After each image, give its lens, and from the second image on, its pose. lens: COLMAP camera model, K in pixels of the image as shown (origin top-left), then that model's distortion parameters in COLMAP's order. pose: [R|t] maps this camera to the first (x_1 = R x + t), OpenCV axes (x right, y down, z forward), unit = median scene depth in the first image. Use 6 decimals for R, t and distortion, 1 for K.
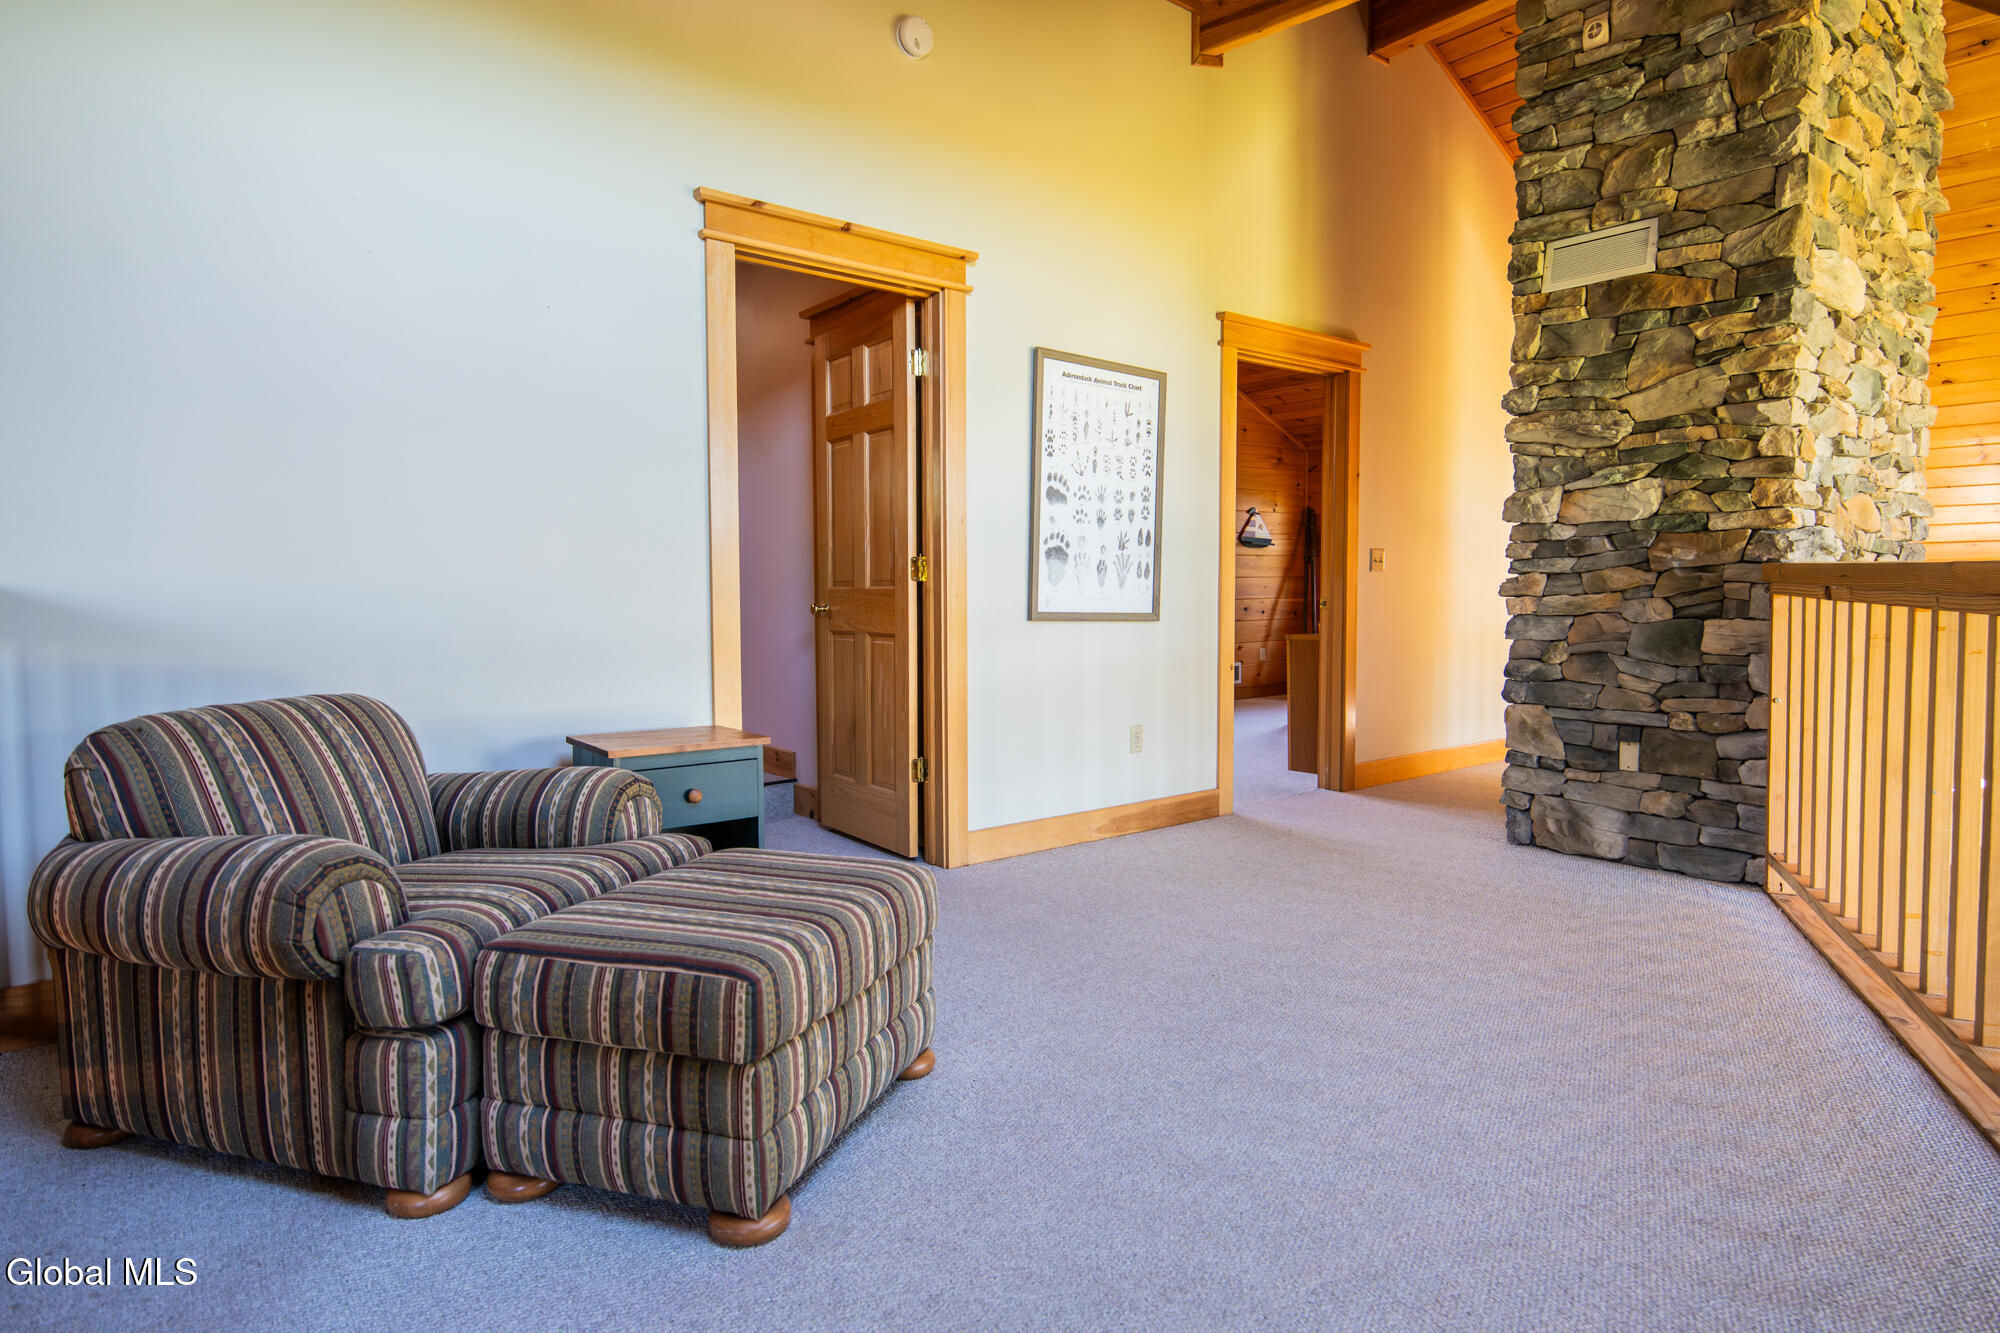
lens RADIAL K [[1120.1, 0, 1002.8], [0, 1120.1, 665.1], [0, 0, 1]] dist [0.003981, -0.000567]
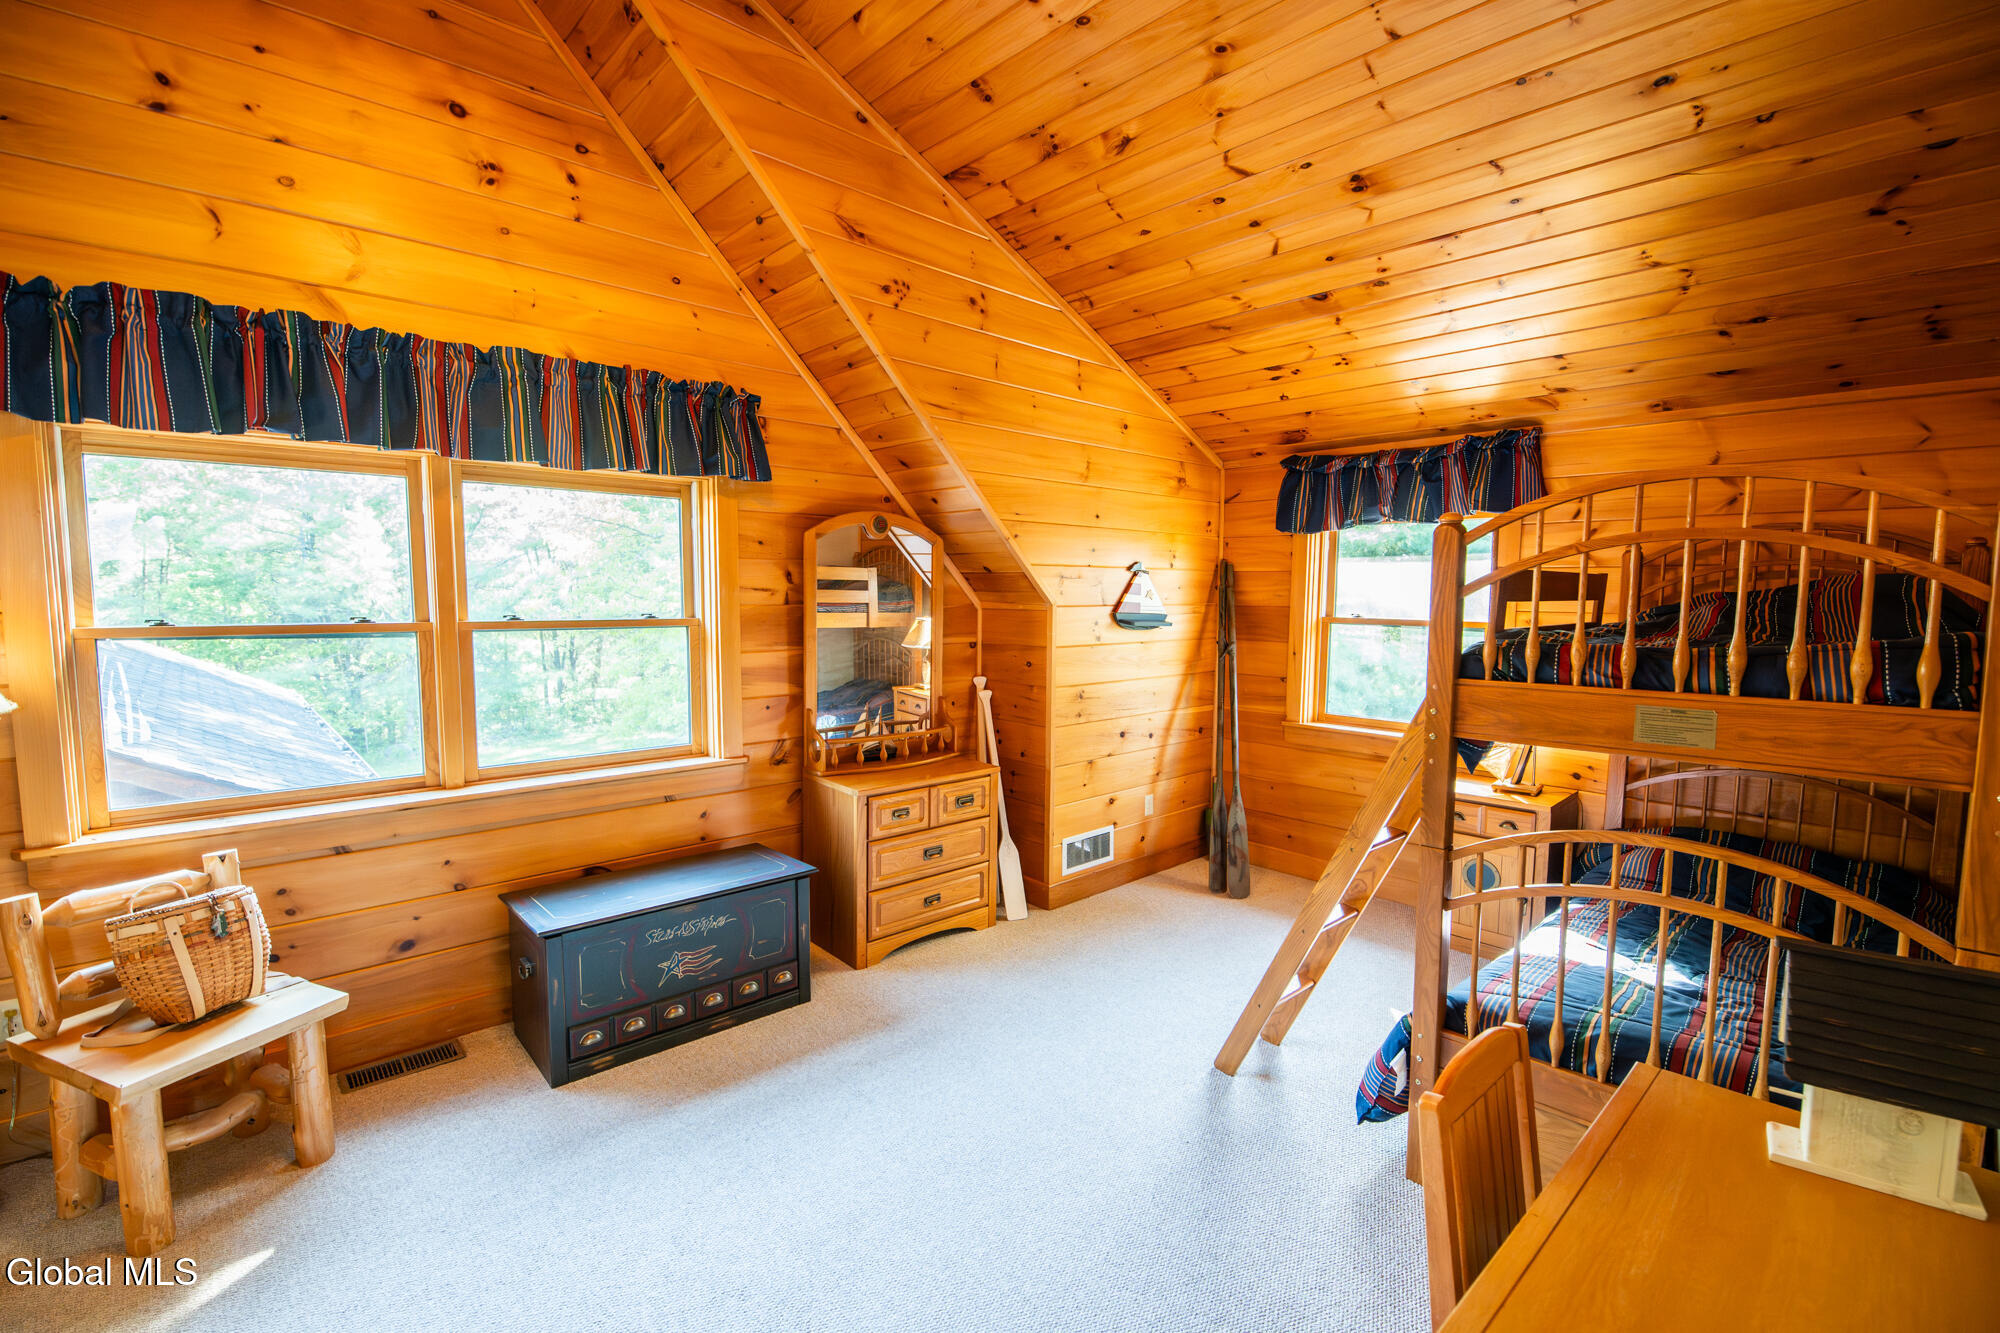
lens RADIAL K [[899.4, 0, 999.9], [0, 899.4, 669.2], [0, 0, 1]] dist [0.000946, -0.000864]
pose [[0.996981, 0.008523, 0.077183, 0.134328], [-0.010300, 0.999690, 0.022655, -0.109195], [-0.076966, -0.023381, 0.996760, 0.619807]]
